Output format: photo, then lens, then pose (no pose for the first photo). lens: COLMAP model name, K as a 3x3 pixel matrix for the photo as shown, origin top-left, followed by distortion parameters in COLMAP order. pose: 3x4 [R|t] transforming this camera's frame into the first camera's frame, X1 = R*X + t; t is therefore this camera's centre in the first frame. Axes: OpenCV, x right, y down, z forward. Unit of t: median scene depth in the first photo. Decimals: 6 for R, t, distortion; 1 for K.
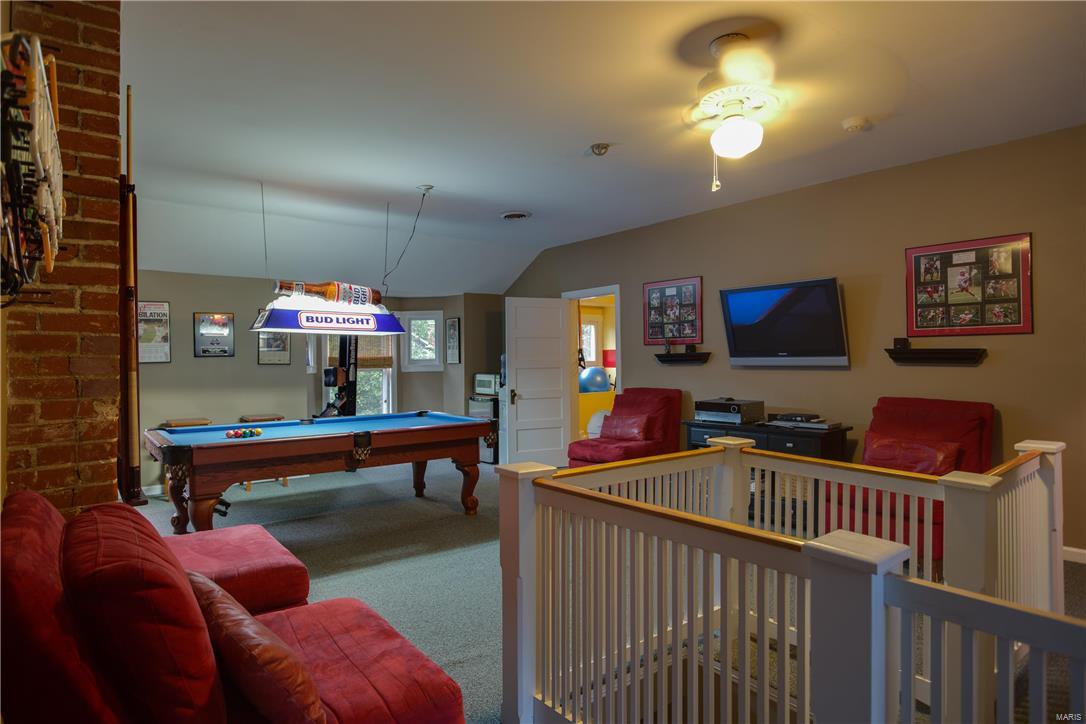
lens RADIAL K [[511.5, 0, 543.0], [0, 511.5, 362.0], [0, 0, 1]] dist [-0.067515, 0.024910]
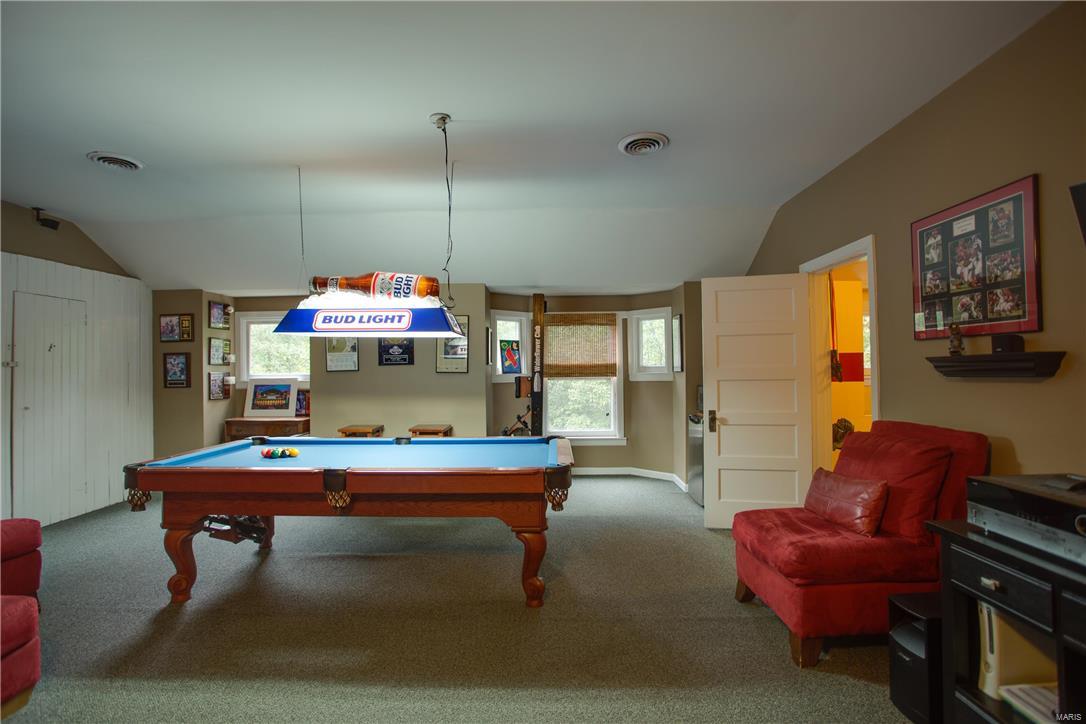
lens RADIAL K [[511.5, 0, 543.0], [0, 511.5, 362.0], [0, 0, 1]] dist [-0.067515, 0.024910]
pose [[0.804453, -0.007210, -0.593972, 0.218108], [0.000541, 0.999935, -0.011406, -0.005573], [0.594016, 0.008854, 0.804405, 0.412631]]
